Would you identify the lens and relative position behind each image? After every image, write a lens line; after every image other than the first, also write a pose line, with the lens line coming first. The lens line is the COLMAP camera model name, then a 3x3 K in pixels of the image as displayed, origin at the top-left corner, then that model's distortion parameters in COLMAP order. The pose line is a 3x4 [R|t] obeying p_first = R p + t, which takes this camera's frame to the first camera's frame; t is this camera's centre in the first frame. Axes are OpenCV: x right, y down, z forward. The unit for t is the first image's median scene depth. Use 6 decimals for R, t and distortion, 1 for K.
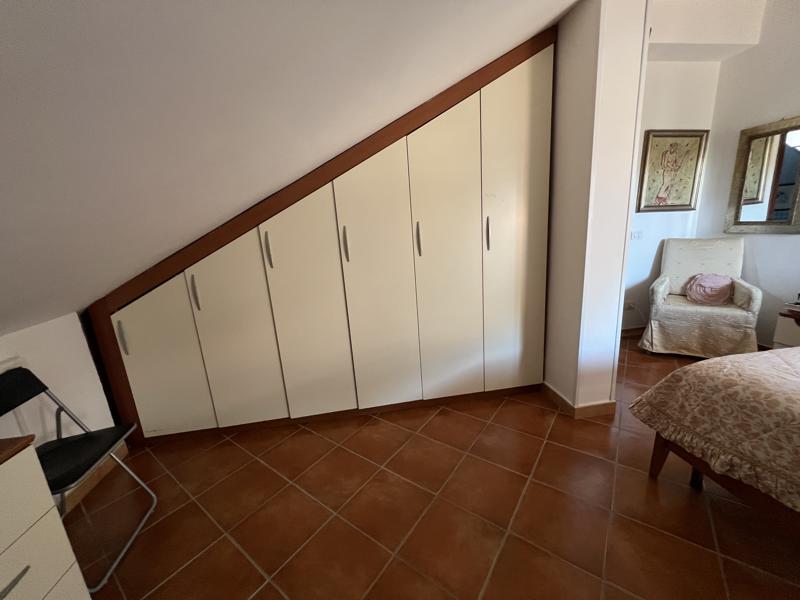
lens RADIAL K [[319.9, 0, 400.0], [0, 319.9, 300.0], [0, 0, 1]] dist [0.000400, 0.000132]
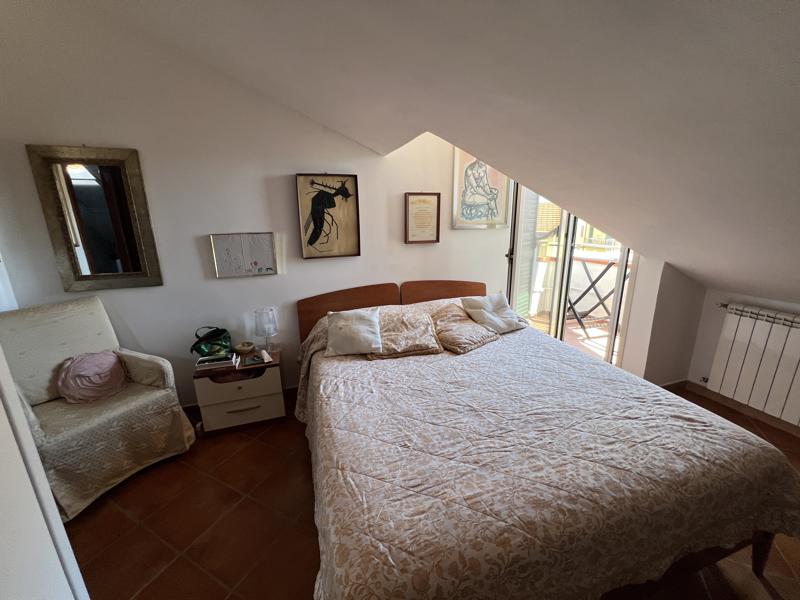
lens RADIAL K [[319.9, 0, 400.0], [0, 319.9, 300.0], [0, 0, 1]] dist [0.000400, 0.000132]
pose [[-0.164645, -0.180181, 0.969756, 0.241156], [0.251693, 0.942951, 0.217933, -0.178806], [-0.953700, 0.279962, -0.109902, 0.430584]]
